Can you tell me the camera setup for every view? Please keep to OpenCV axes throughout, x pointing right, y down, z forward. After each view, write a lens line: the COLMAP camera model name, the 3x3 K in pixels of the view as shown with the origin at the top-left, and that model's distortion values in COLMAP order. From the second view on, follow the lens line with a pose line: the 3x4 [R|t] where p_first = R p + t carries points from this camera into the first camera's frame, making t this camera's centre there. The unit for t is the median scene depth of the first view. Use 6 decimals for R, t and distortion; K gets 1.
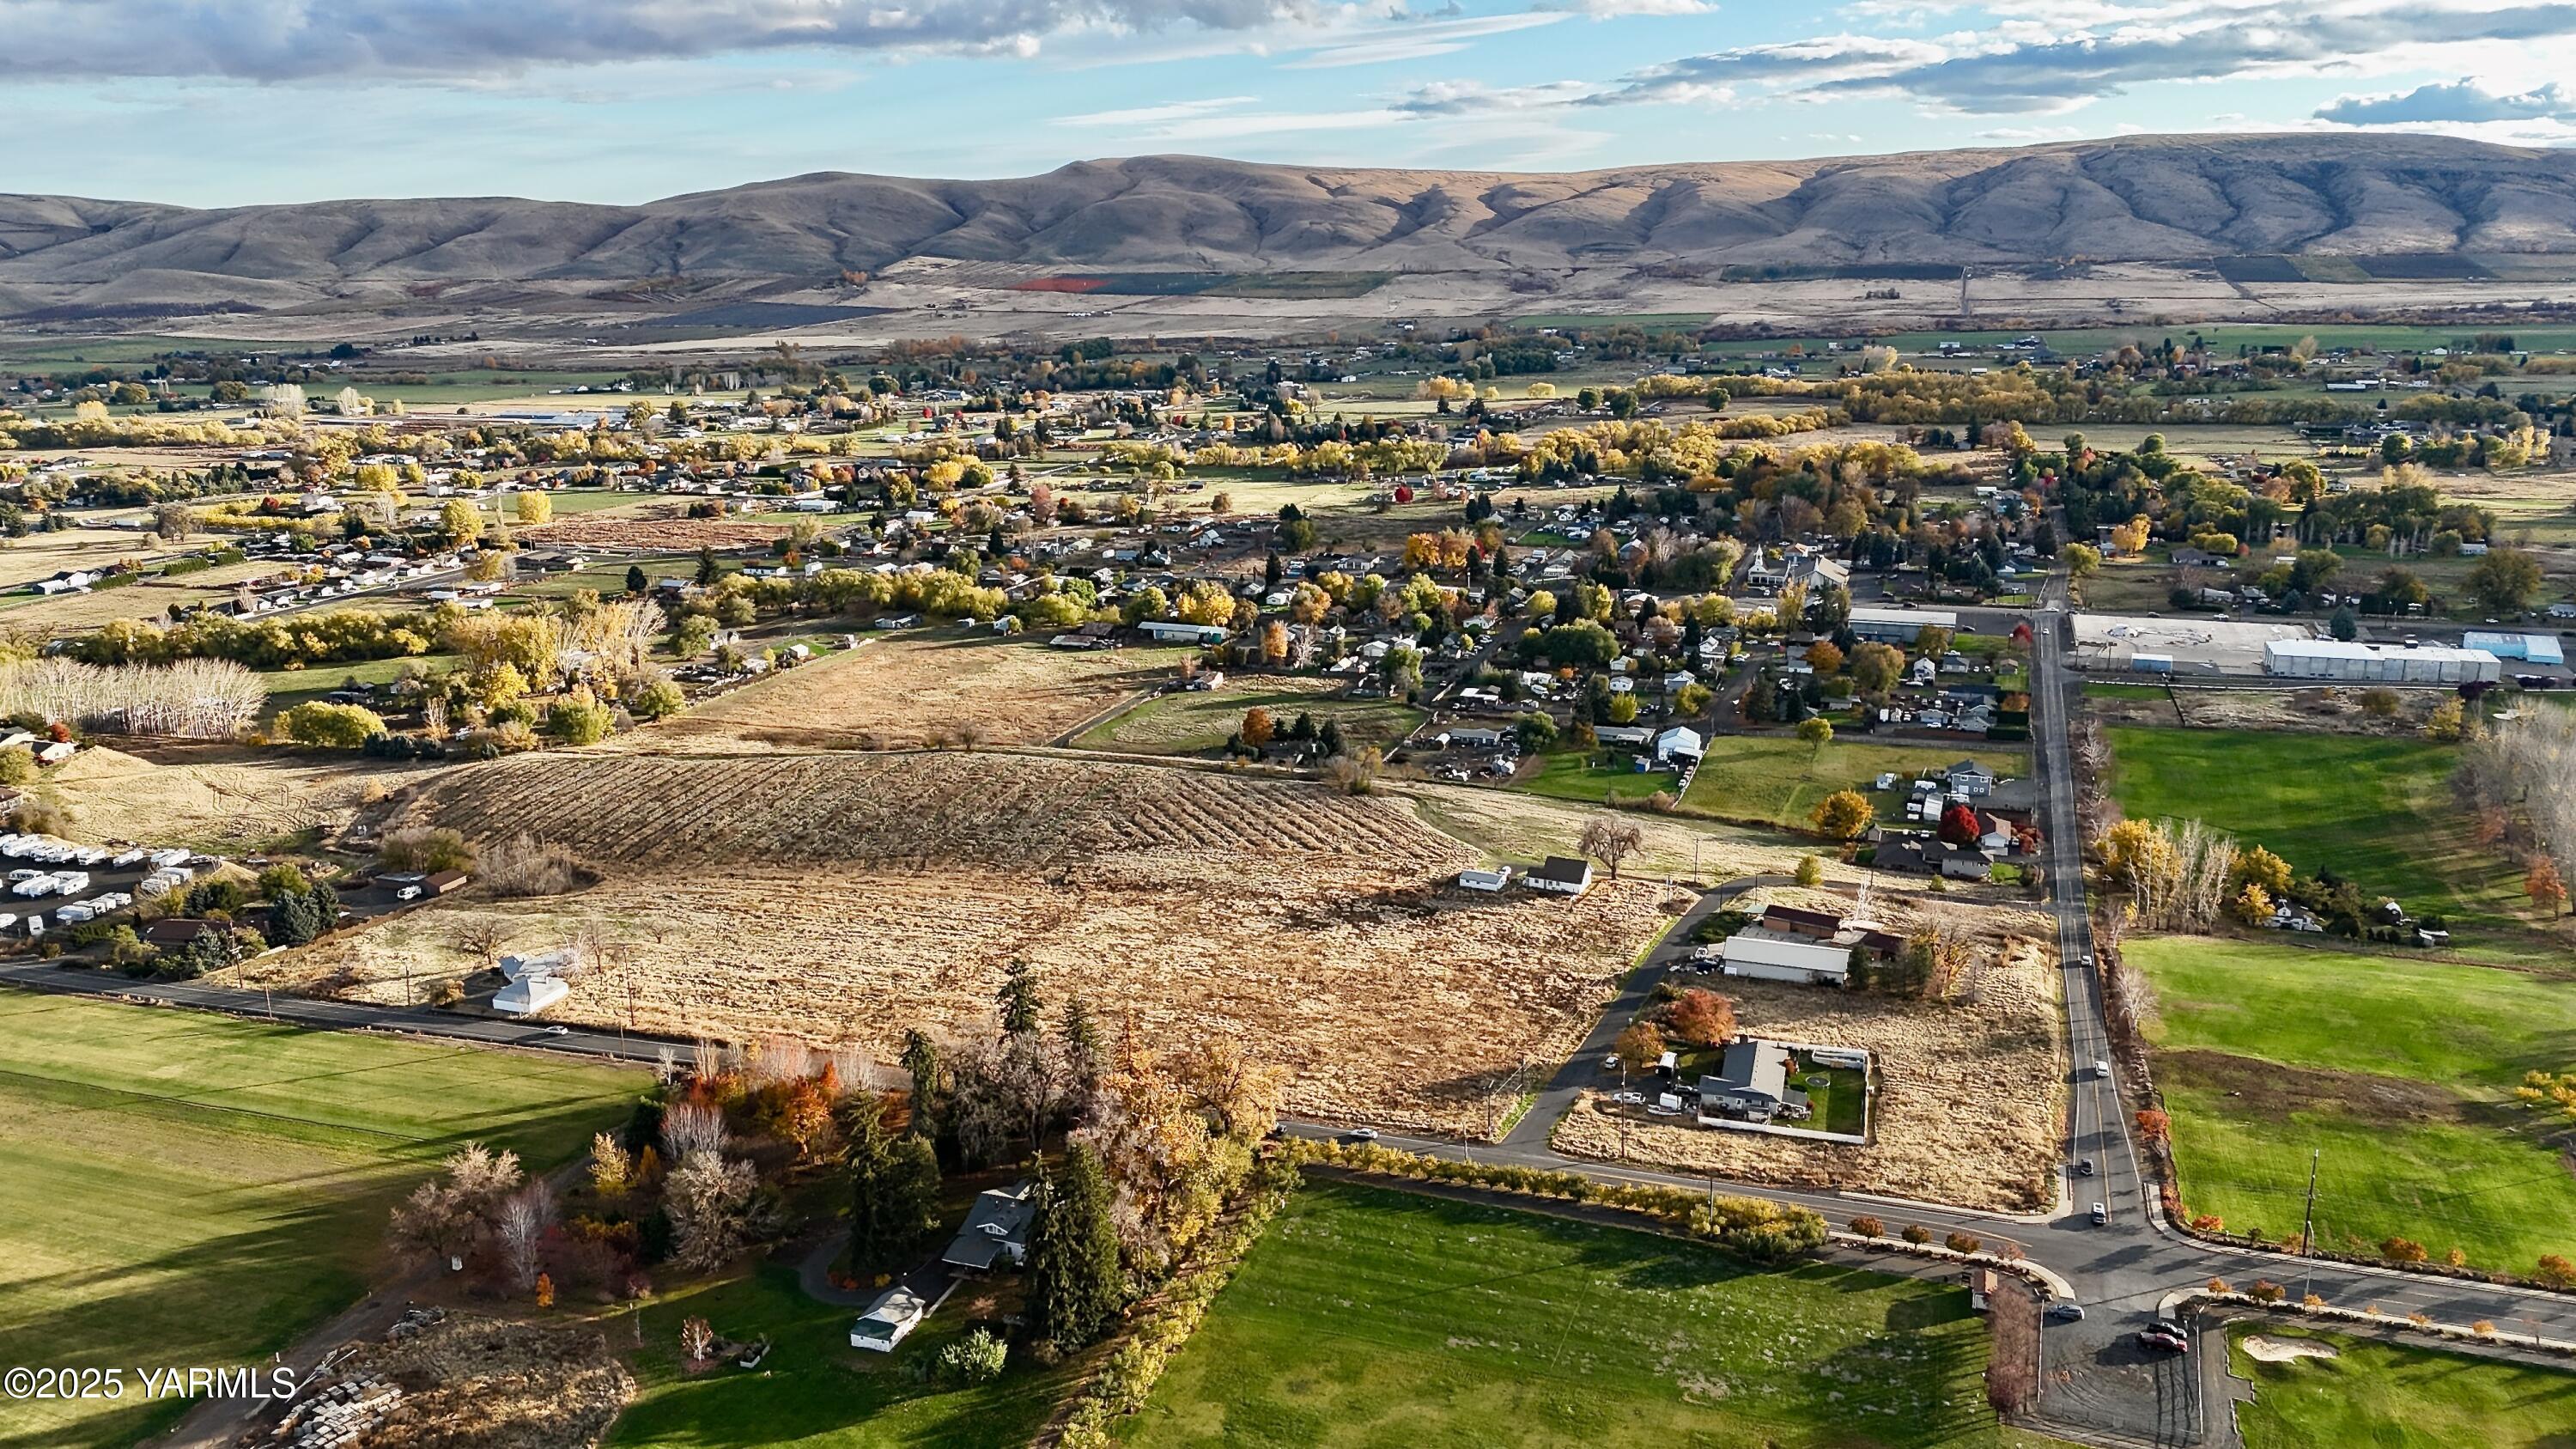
lens RADIAL K [[1893.2, 0, 1289.6], [0, 1893.2, 712.4], [0, 0, 1]] dist [0.082670, -0.085050]
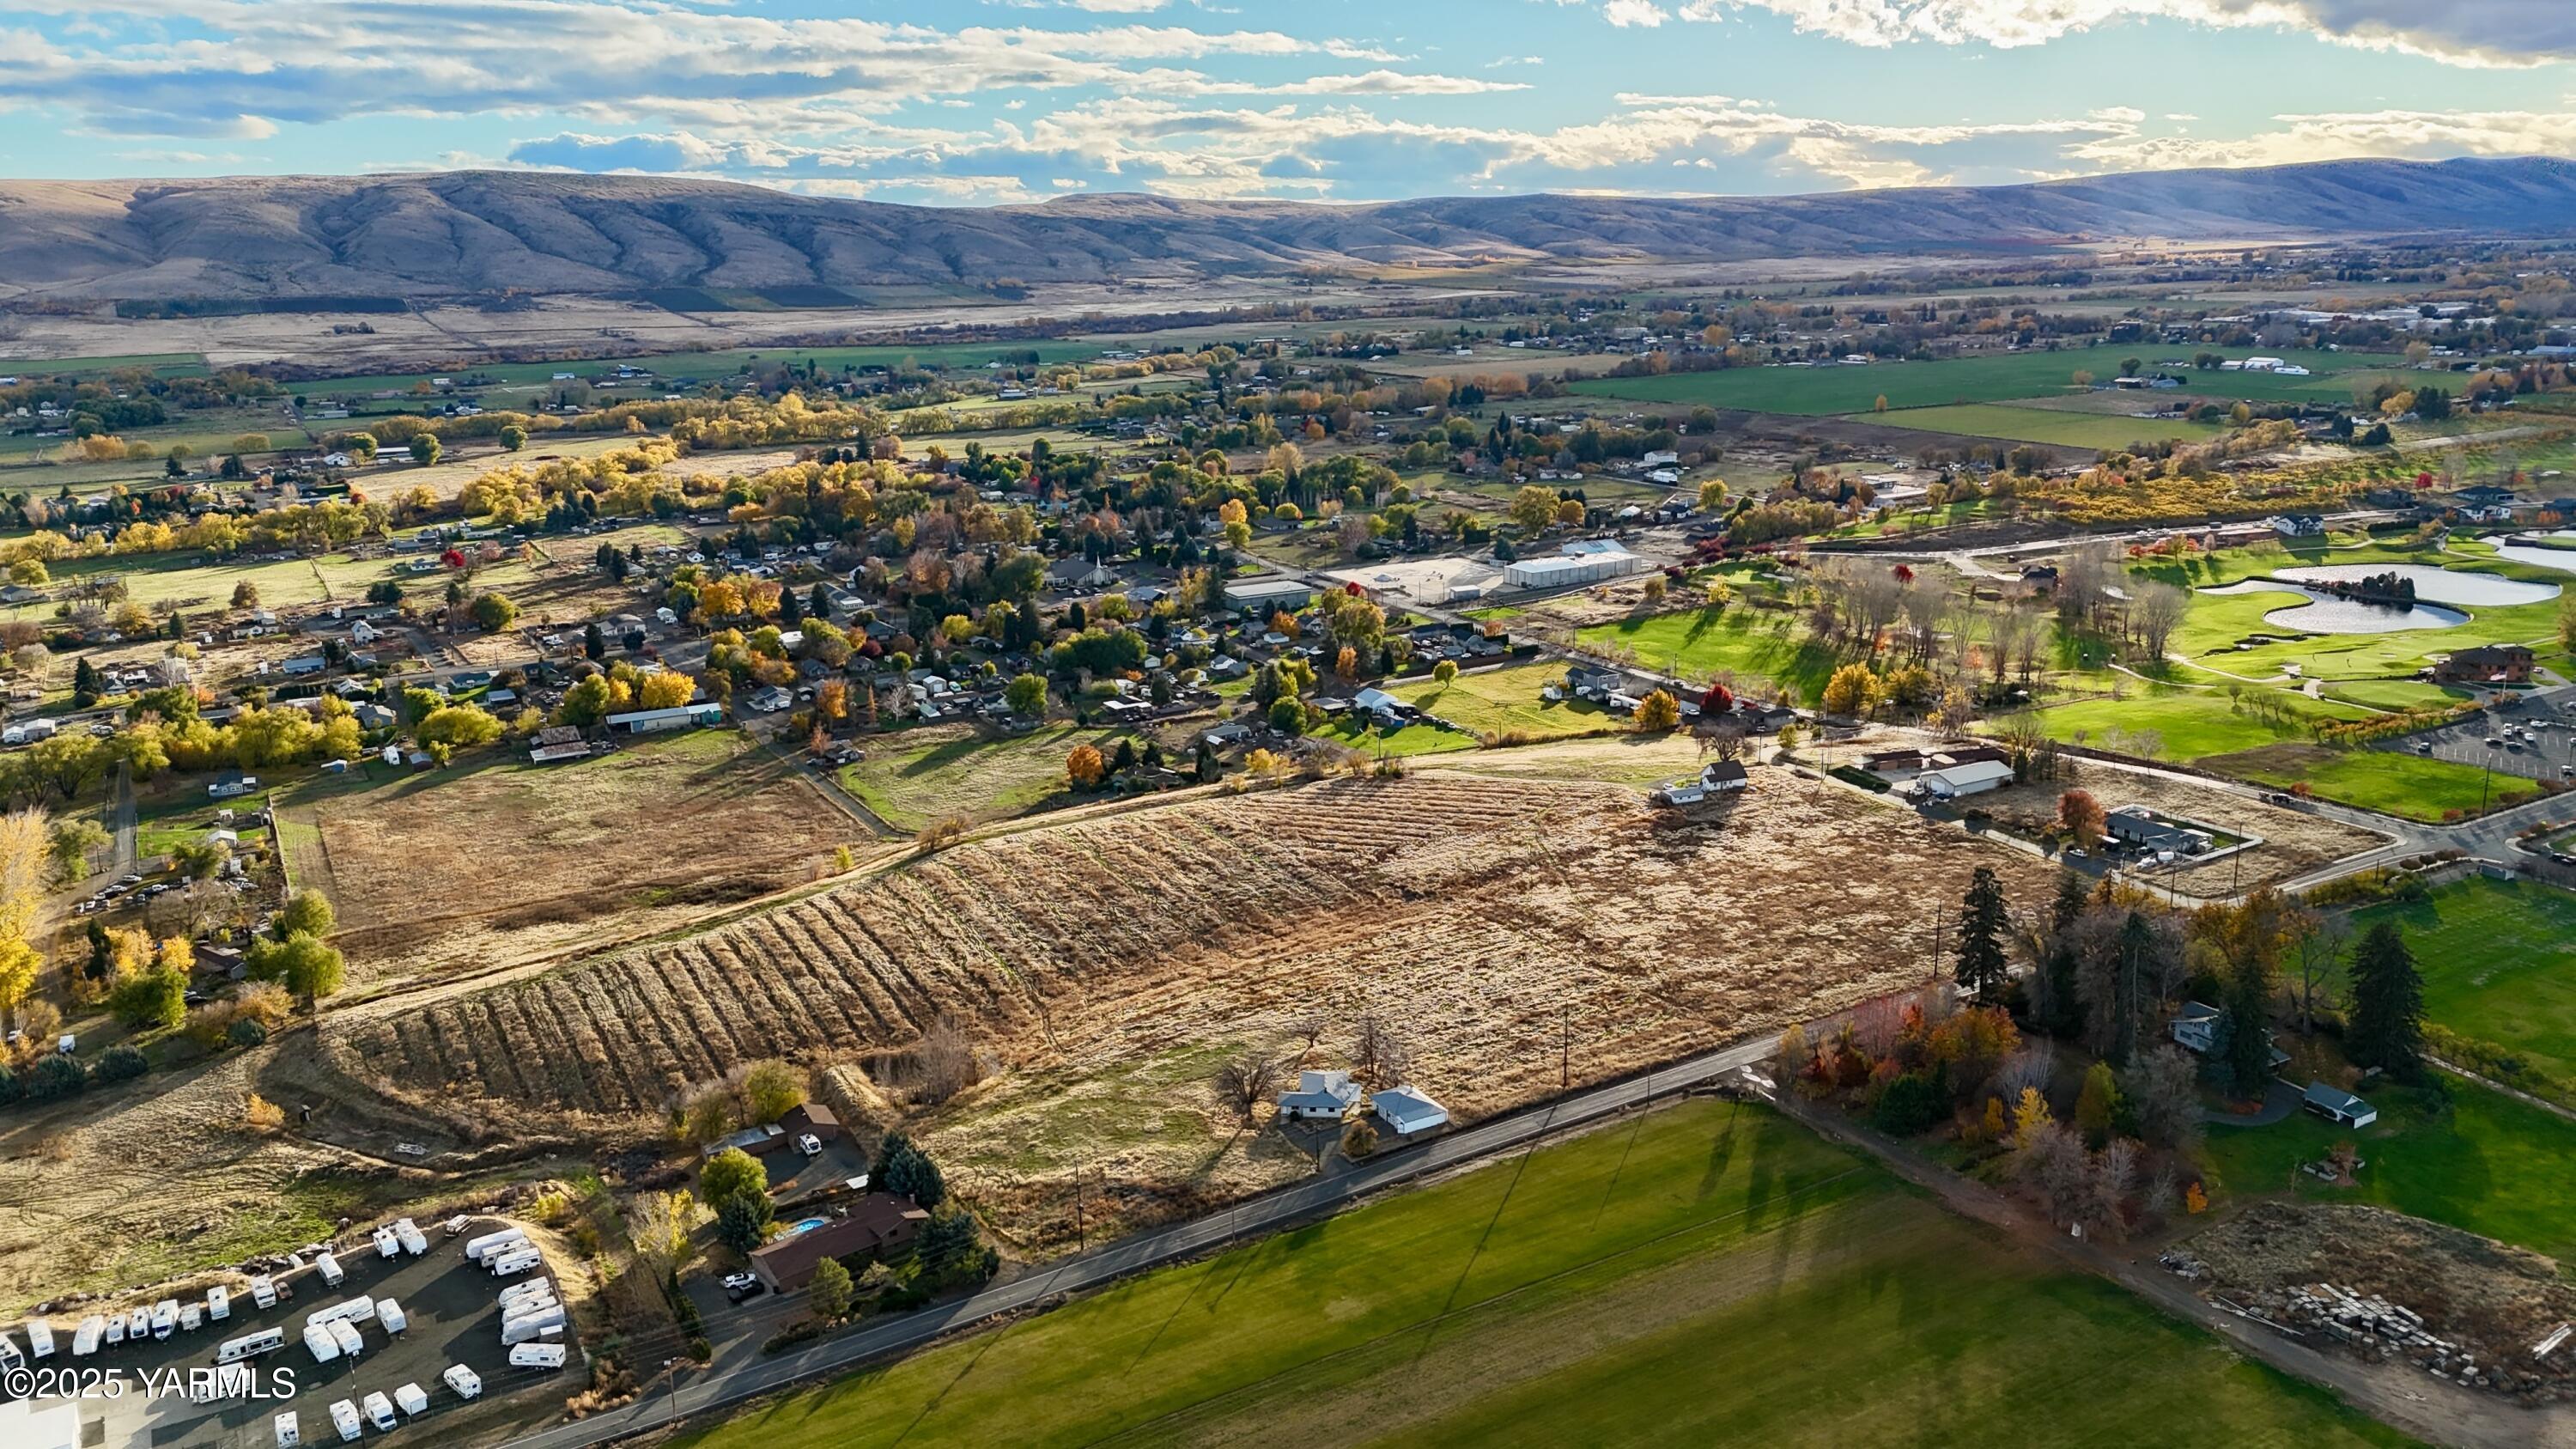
lens RADIAL K [[1893.2, 0, 1289.6], [0, 1893.2, 712.4], [0, 0, 1]] dist [0.082670, -0.085050]
pose [[0.650178, -0.180020, 0.738147, -0.945858], [0.192471, 0.978860, 0.069192, -0.093791], [-0.734999, 0.097085, 0.671082, 0.388840]]
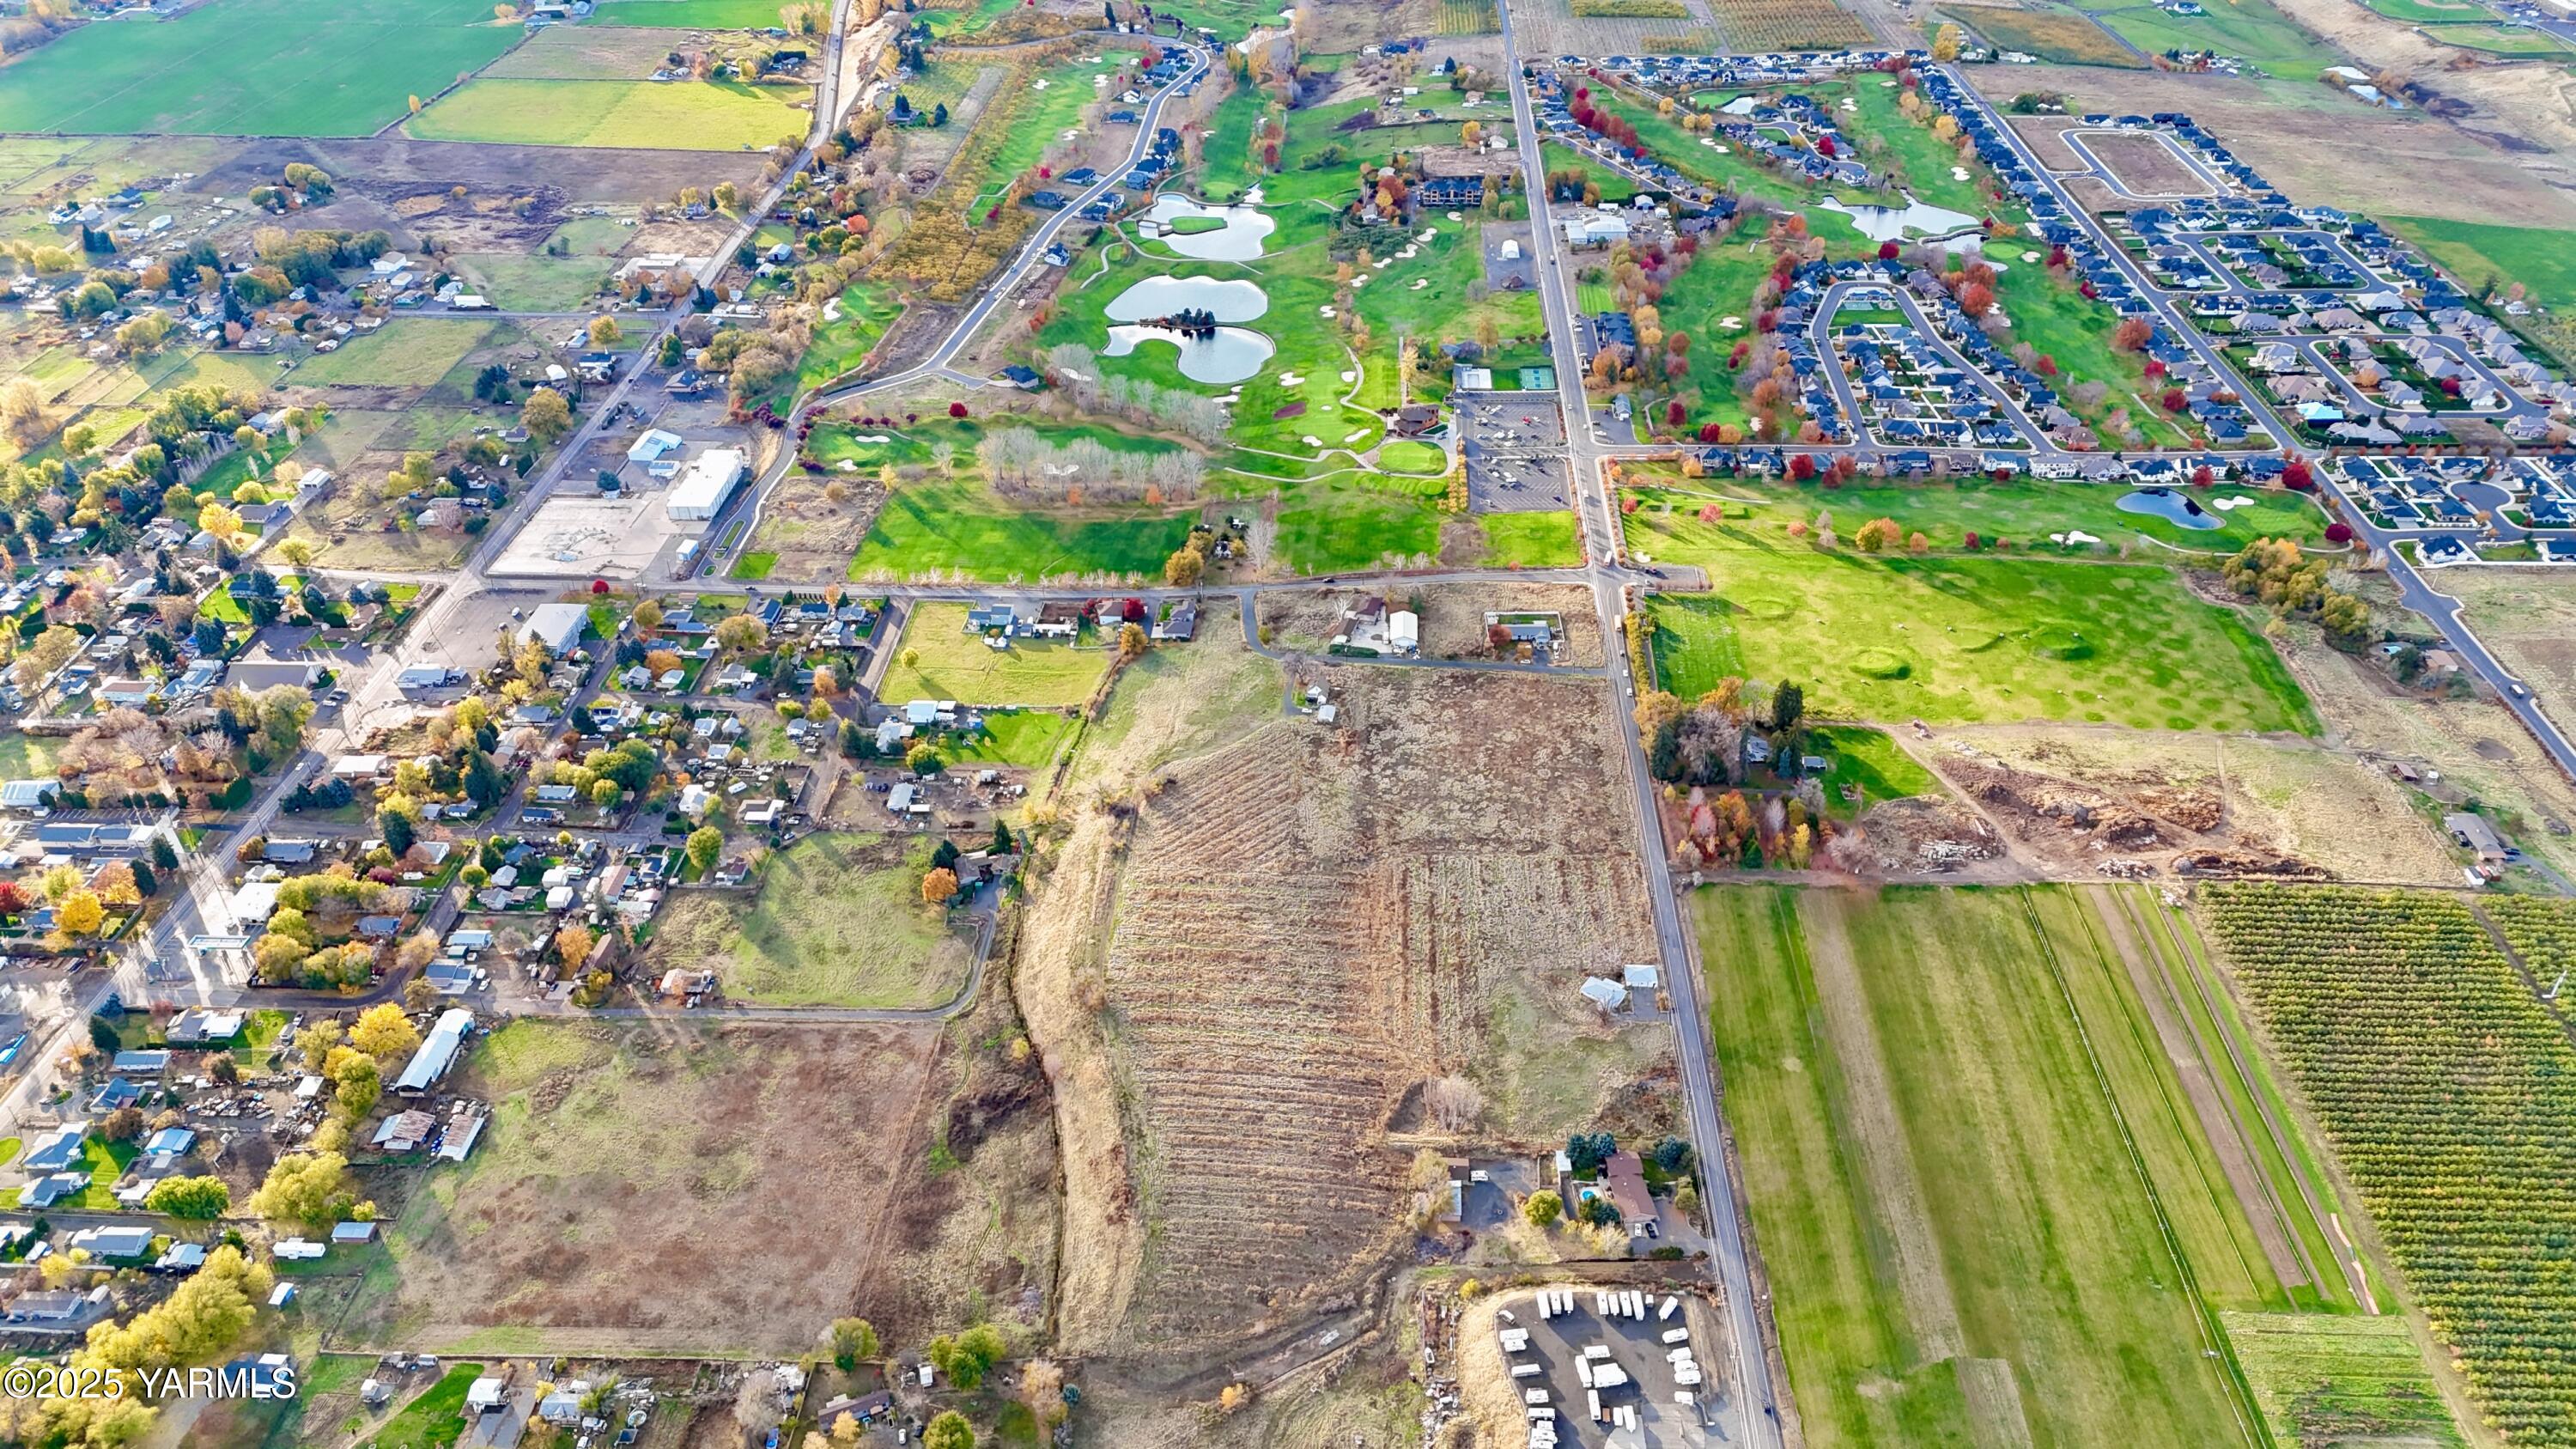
lens RADIAL K [[1893.2, 0, 1289.6], [0, 1893.2, 712.4], [0, 0, 1]] dist [0.082670, -0.085050]
pose [[-0.296849, -0.511201, 0.806570, -1.463059], [0.244927, 0.775628, 0.581732, -1.057426], [-0.922980, 0.370237, -0.105037, 1.263638]]
